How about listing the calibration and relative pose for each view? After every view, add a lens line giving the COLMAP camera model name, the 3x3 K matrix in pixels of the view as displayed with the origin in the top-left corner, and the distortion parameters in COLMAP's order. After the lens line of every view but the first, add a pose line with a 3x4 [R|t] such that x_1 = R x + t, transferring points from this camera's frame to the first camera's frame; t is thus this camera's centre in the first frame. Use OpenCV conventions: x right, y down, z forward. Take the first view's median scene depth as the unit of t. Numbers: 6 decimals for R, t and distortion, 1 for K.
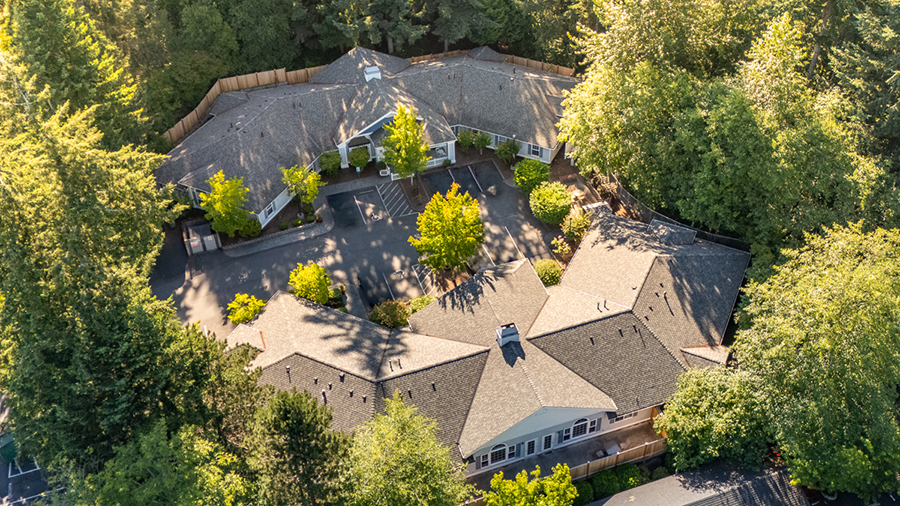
lens RADIAL K [[891.4, 0, 450.2], [0, 891.4, 217.2], [0, 0, 1]] dist [0.139867, -0.263907]
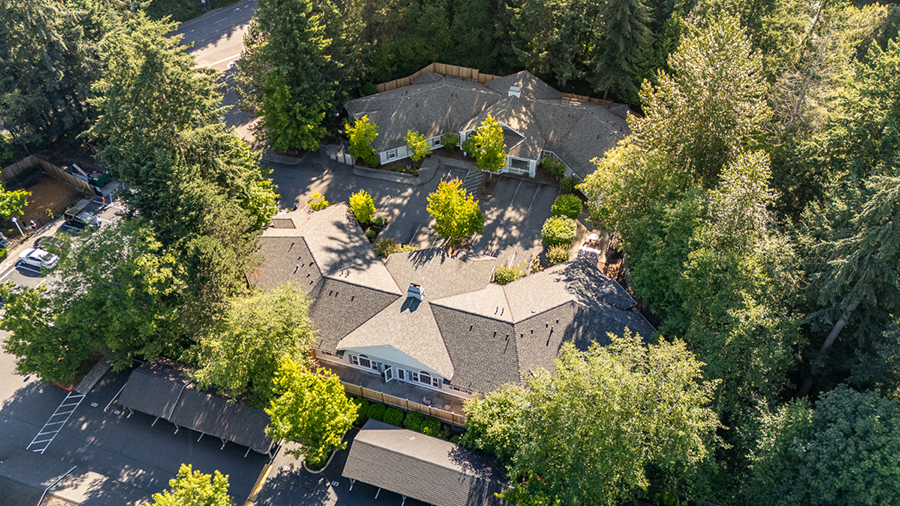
lens RADIAL K [[660.2, 0, 450.0], [0, 660.2, 253.0], [0, 0, 1]] dist [0.086245, -0.079928]
pose [[0.776344, 0.436905, -0.454316, 0.493551], [-0.397202, 0.898772, 0.185581, -0.116744], [0.489408, 0.036381, 0.871296, 0.148350]]
